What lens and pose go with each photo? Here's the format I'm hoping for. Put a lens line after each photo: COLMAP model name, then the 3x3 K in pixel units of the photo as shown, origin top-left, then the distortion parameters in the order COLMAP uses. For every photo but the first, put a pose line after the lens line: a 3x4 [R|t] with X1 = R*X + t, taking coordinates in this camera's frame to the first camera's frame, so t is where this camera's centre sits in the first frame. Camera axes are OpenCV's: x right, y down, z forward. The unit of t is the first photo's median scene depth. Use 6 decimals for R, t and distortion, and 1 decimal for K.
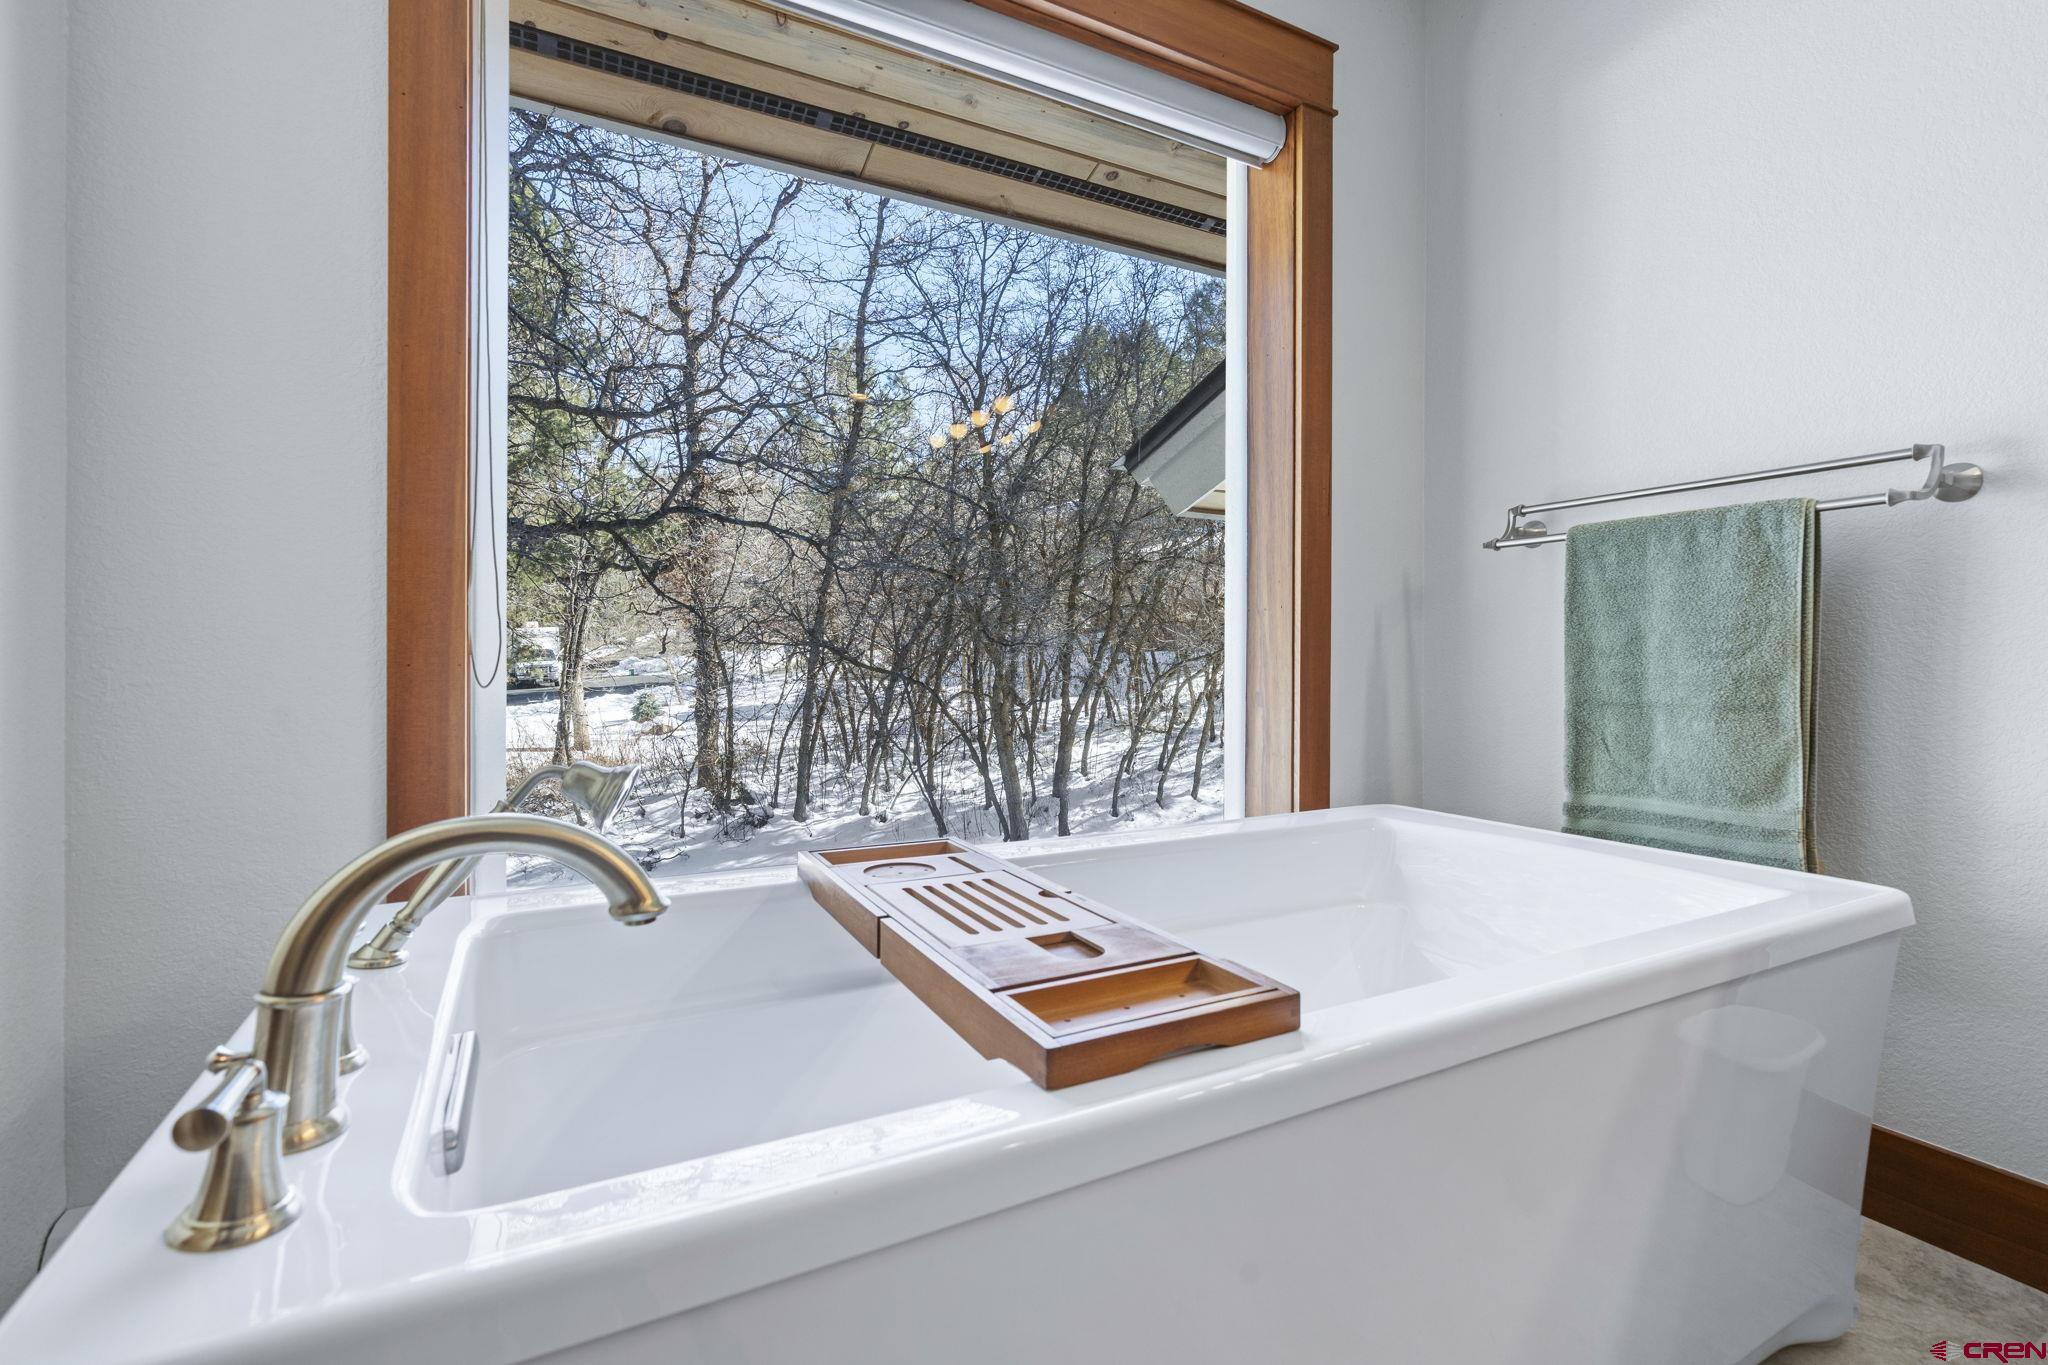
lens RADIAL K [[929.0, 0, 1022.7], [0, 929.0, 691.0], [0, 0, 1]] dist [-0.001851, 0.000824]
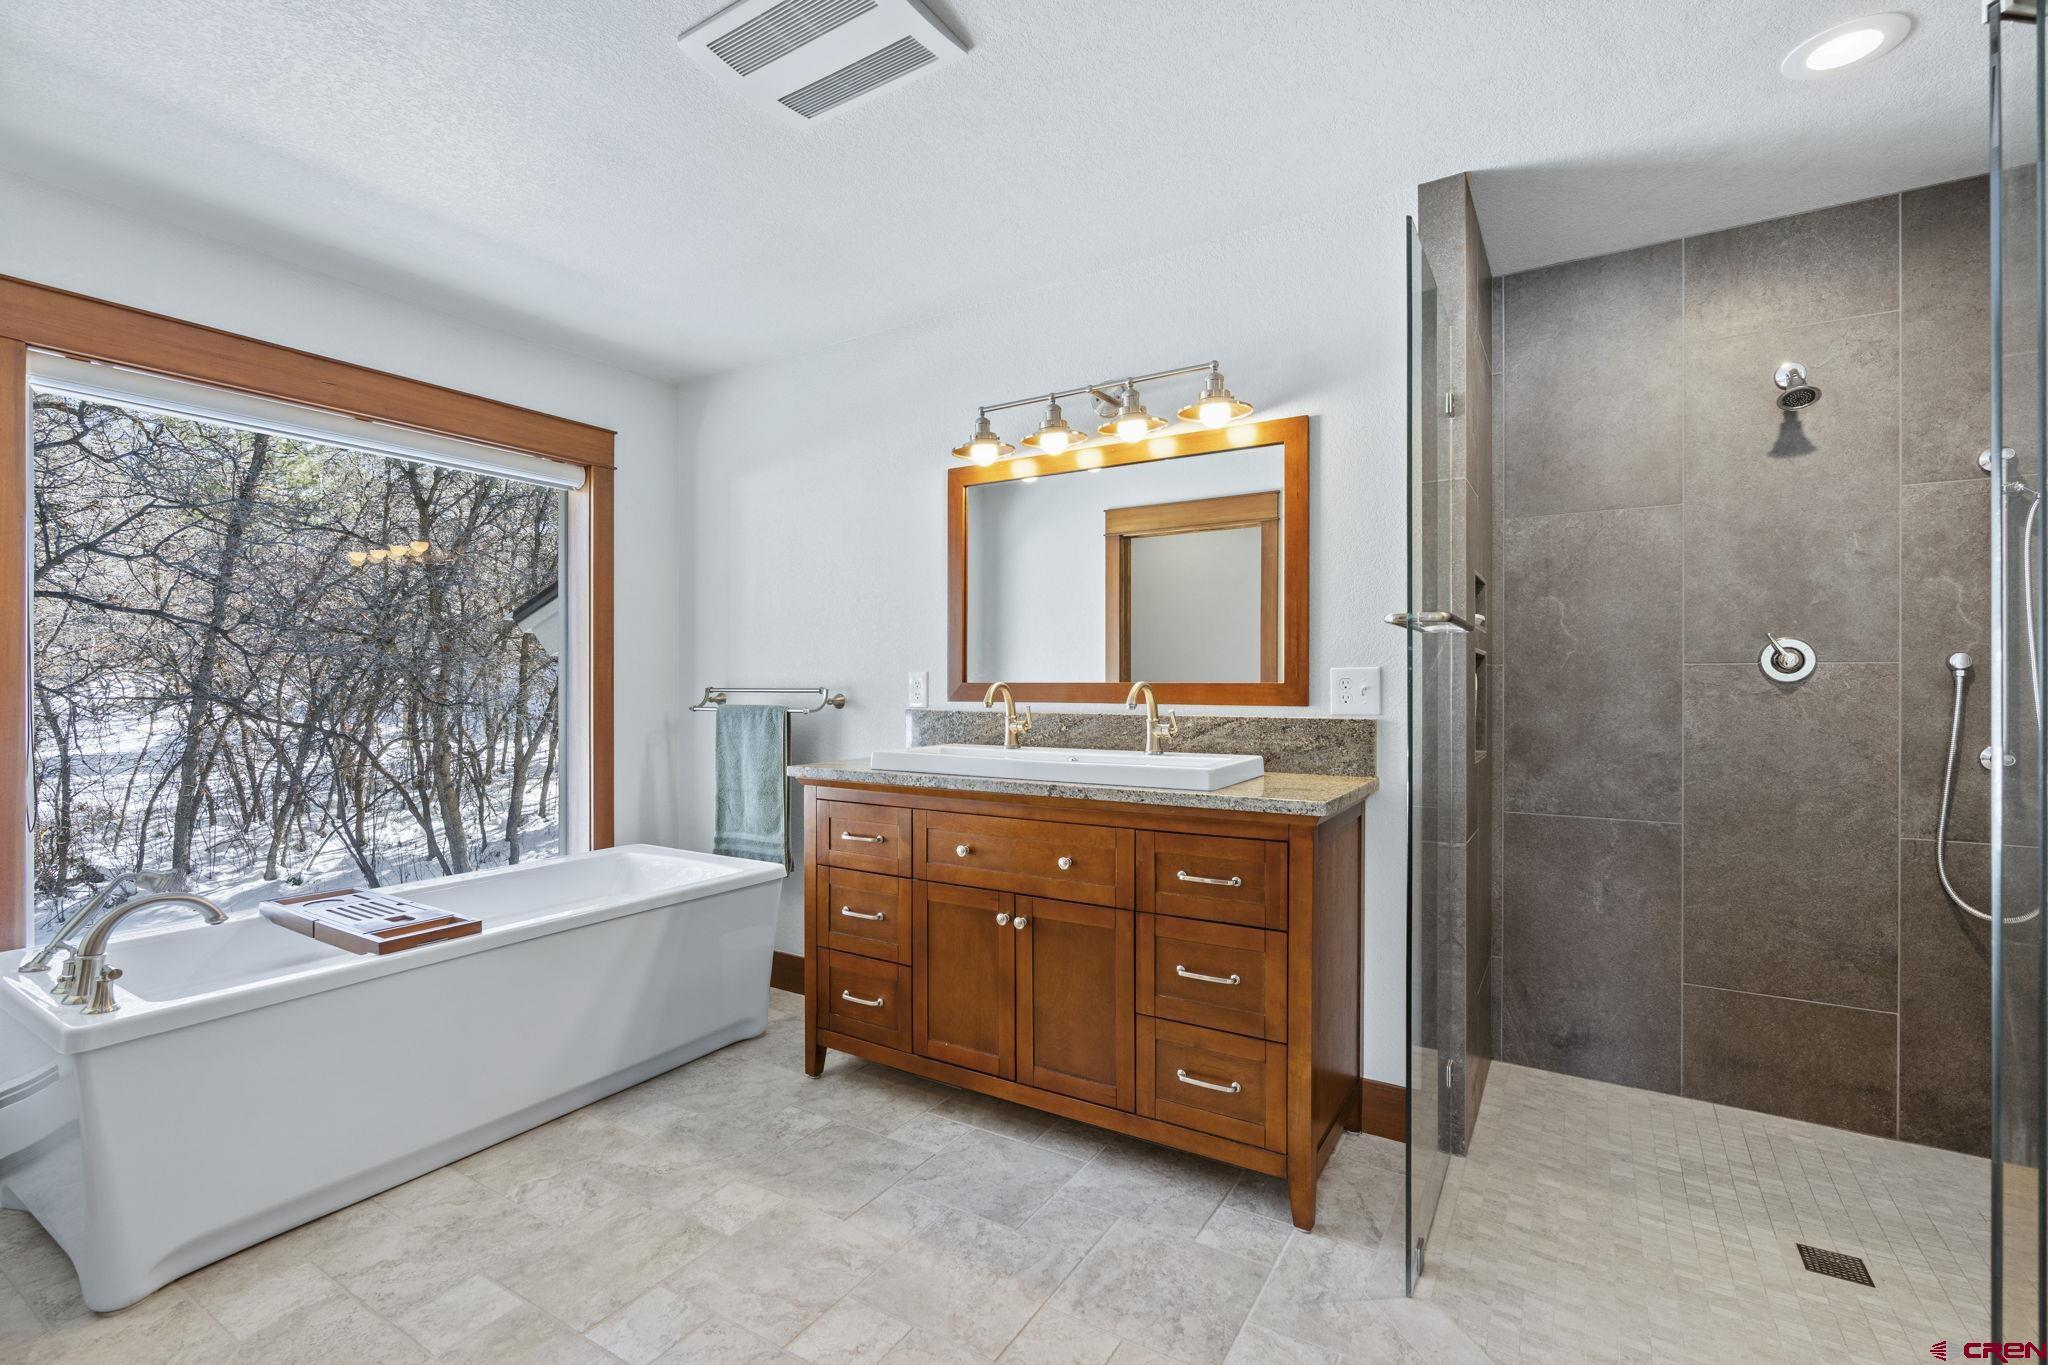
lens RADIAL K [[929.0, 0, 1022.7], [0, 929.0, 691.0], [0, 0, 1]] dist [-0.001851, 0.000824]
pose [[0.868185, -0.011461, 0.496108, 0.021330], [0.021550, 0.999661, -0.014619, -0.023931], [-0.495772, 0.023384, 0.868138, -0.171283]]
